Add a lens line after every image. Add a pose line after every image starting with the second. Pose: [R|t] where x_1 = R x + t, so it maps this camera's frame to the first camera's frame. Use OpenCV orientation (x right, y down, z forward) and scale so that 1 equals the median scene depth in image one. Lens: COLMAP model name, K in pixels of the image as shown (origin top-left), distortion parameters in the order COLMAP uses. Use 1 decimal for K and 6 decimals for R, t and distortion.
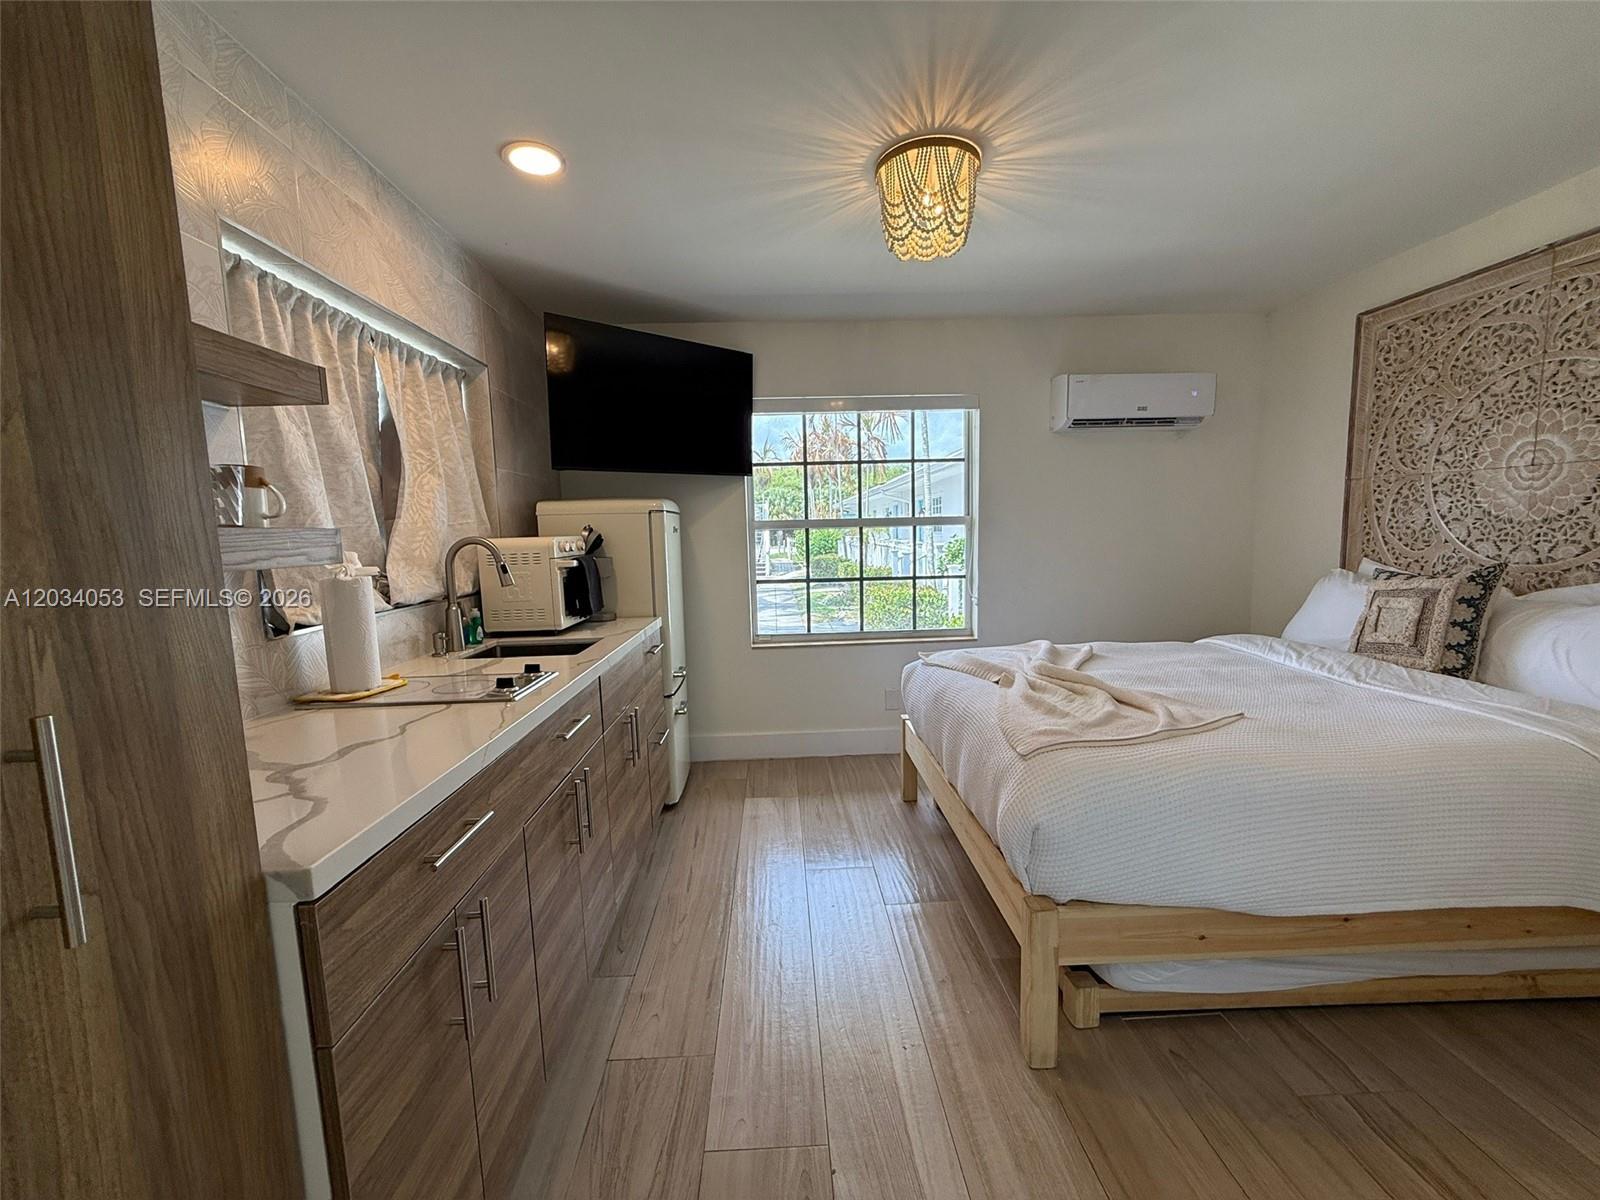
lens RADIAL K [[639.8, 0, 798.1], [0, 639.8, 600.3], [0, 0, 1]] dist [0.000486, 0.000060]
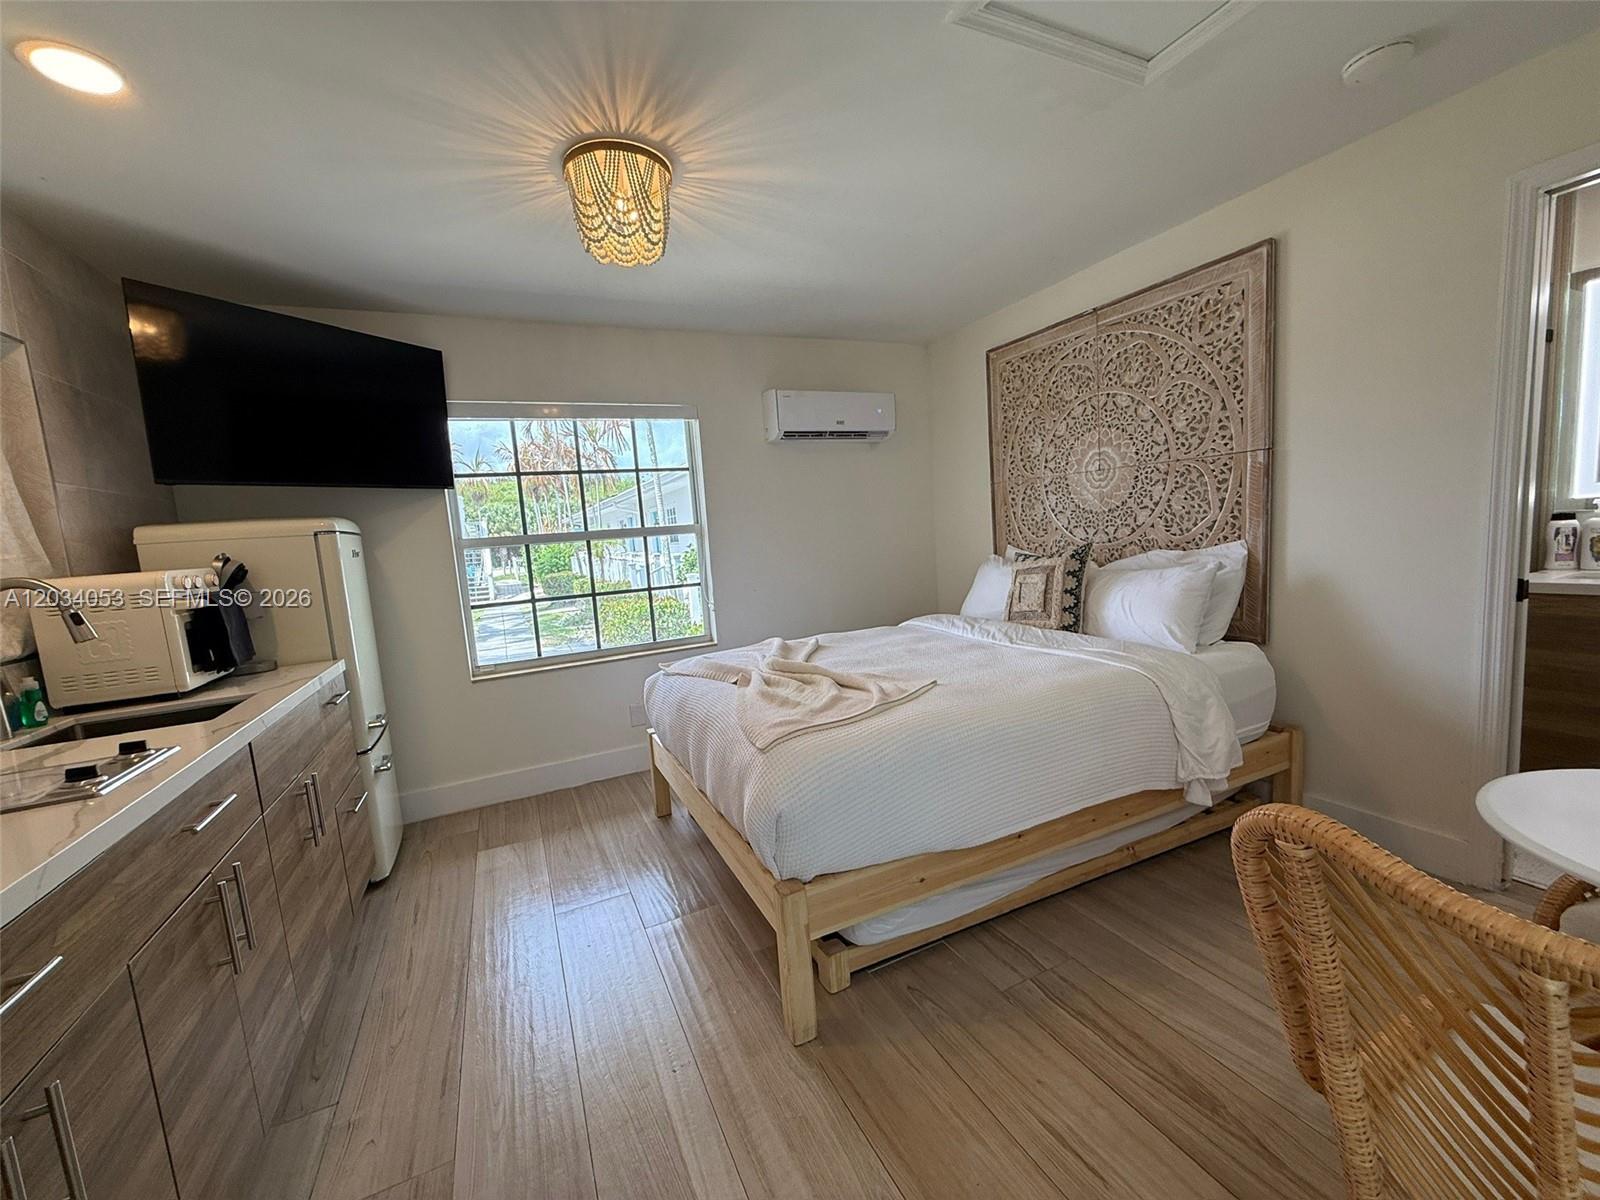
lens RADIAL K [[639.8, 0, 798.1], [0, 639.8, 600.3], [0, 0, 1]] dist [0.000486, 0.000060]
pose [[0.919133, -0.084195, 0.384844, 0.018065], [0.091011, 0.995850, 0.000505, 0.004171], [-0.383290, 0.034560, 0.922981, 0.005972]]
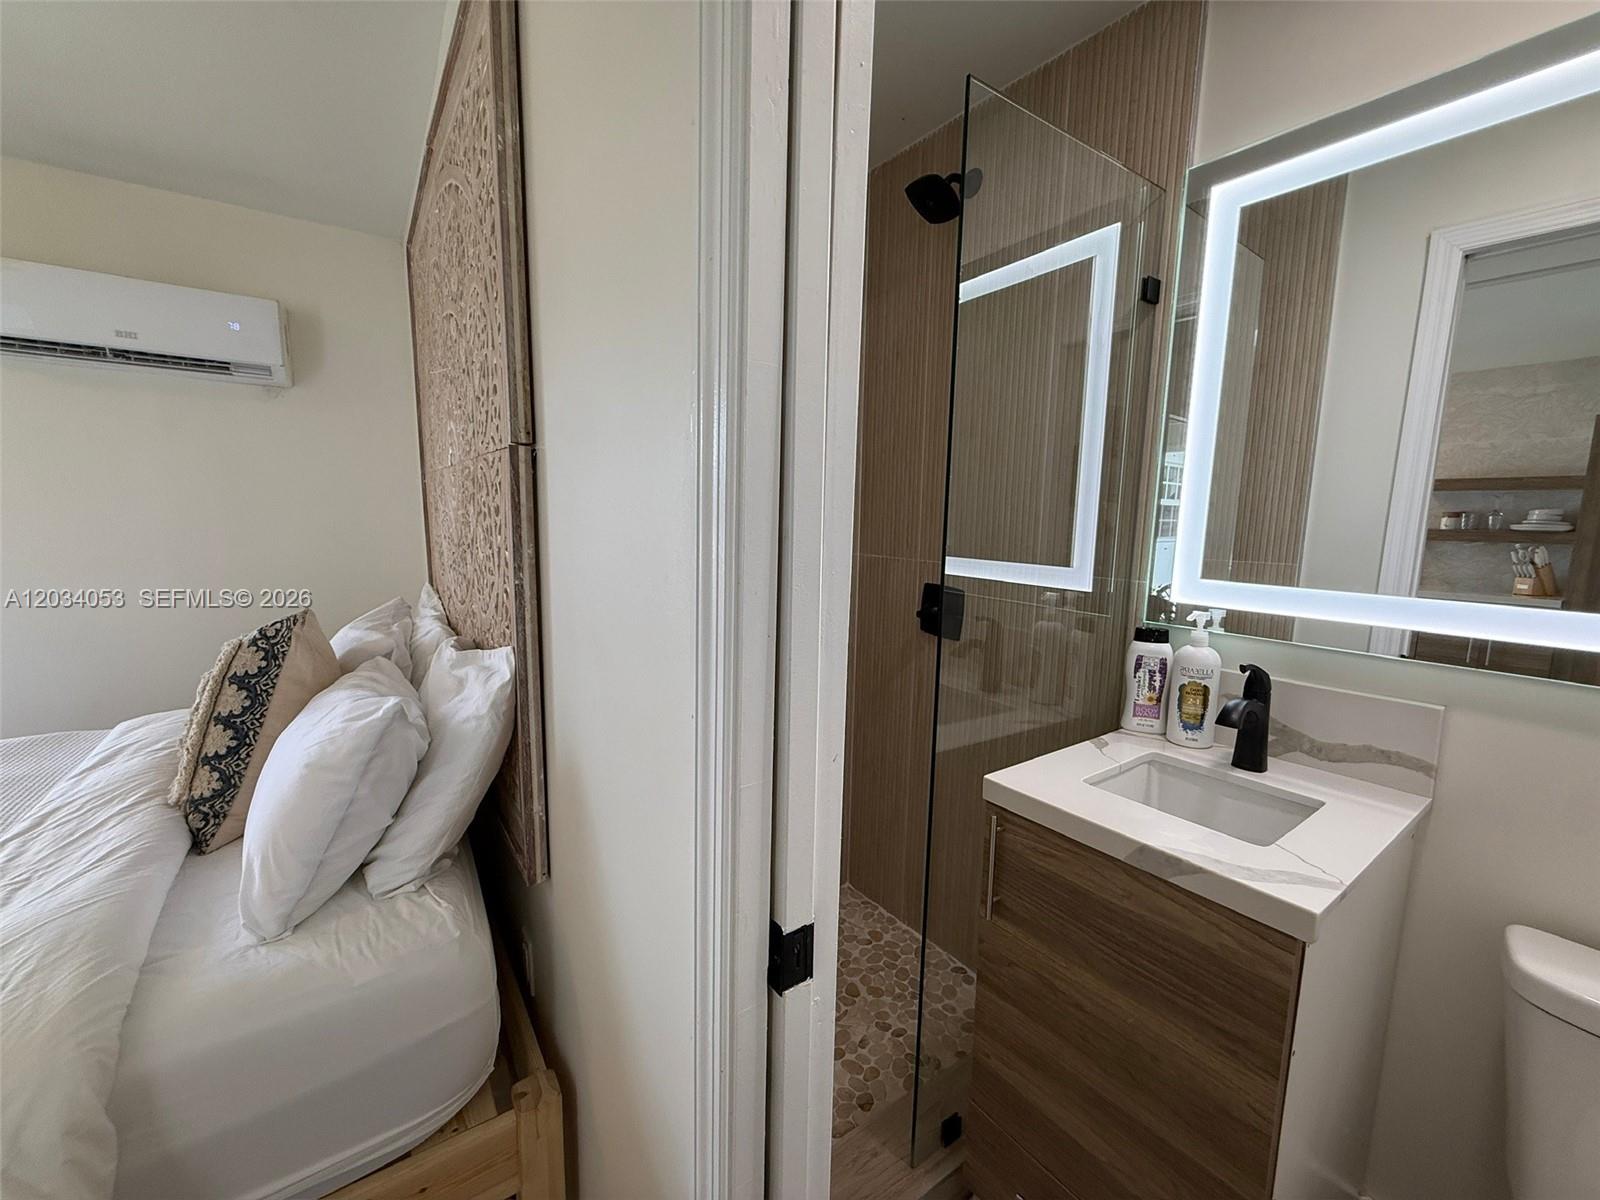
lens RADIAL K [[639.2, 0, 798.1], [0, 639.2, 600.4], [0, 0, 1]] dist [0.000667, -0.000068]
pose [[0.839197, -0.032346, 0.542864, 1.057935], [0.019740, 0.999384, 0.029032, -0.073110], [-0.543469, -0.013648, 0.839318, 0.193906]]
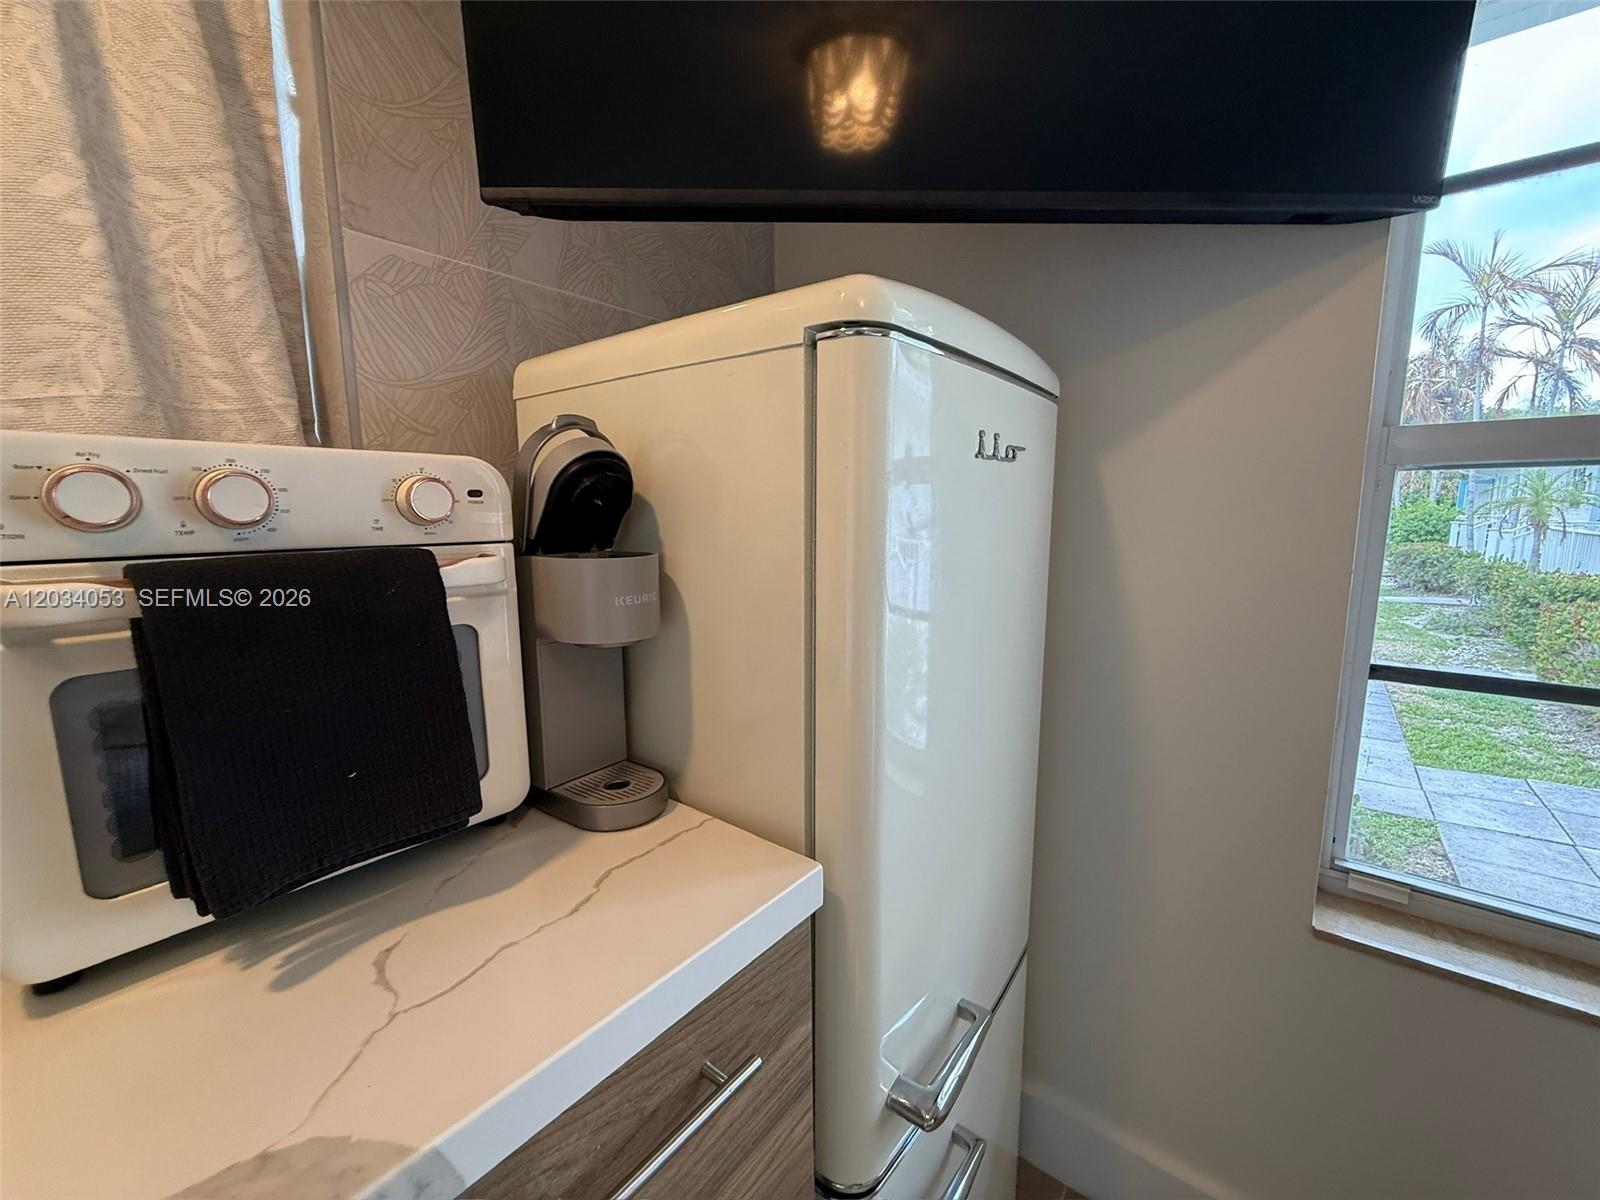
lens RADIAL K [[643.4, 0, 797.8], [0, 643.4, 599.4], [0, 0, 1]] dist [0.001782, 0.000088]
pose [[0.758924, 0.114364, -0.641058, -0.121958], [-0.087234, 0.993439, 0.073955, -0.088990], [0.645310, -0.000204, 0.763921, 1.039949]]
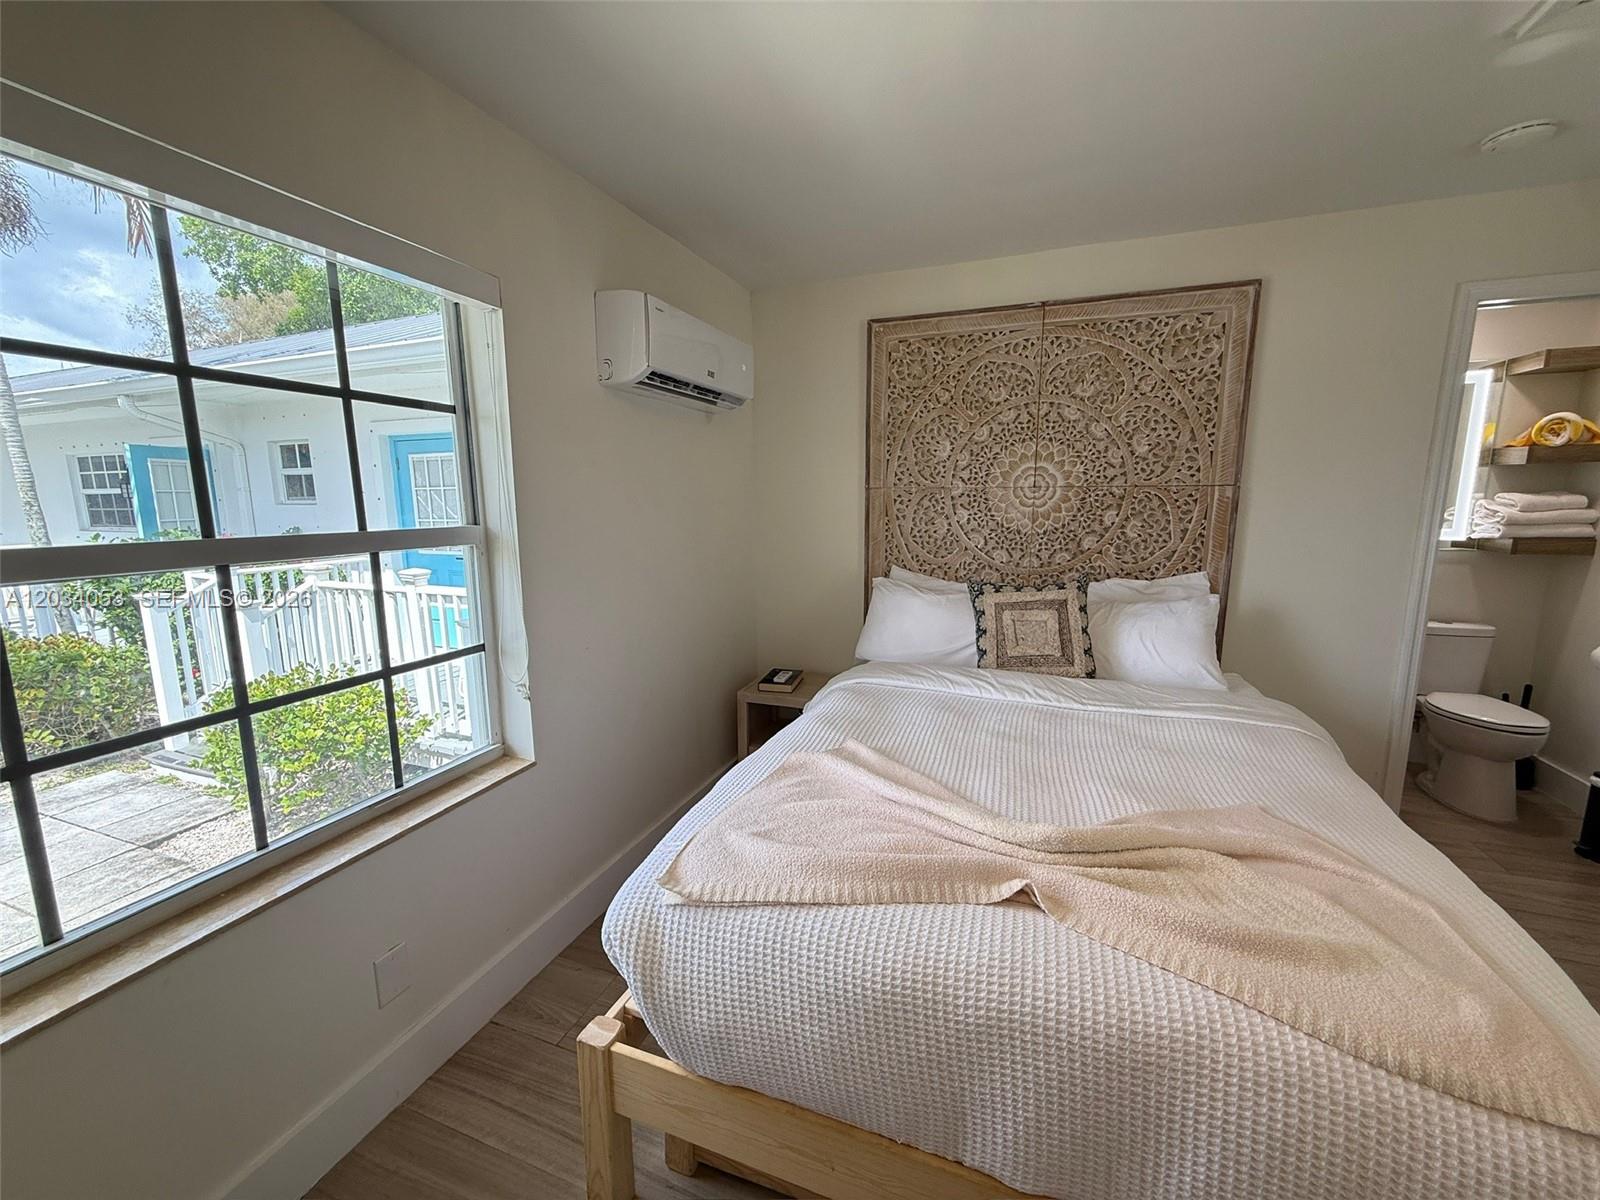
lens RADIAL K [[639.8, 0, 798.1], [0, 639.8, 600.3], [0, 0, 1]] dist [0.000486, 0.000060]
pose [[0.391043, -0.124314, 0.911938, -0.152535], [0.100754, 0.990663, 0.091842, -0.151488], [-0.914841, 0.055968, 0.399917, 0.917721]]
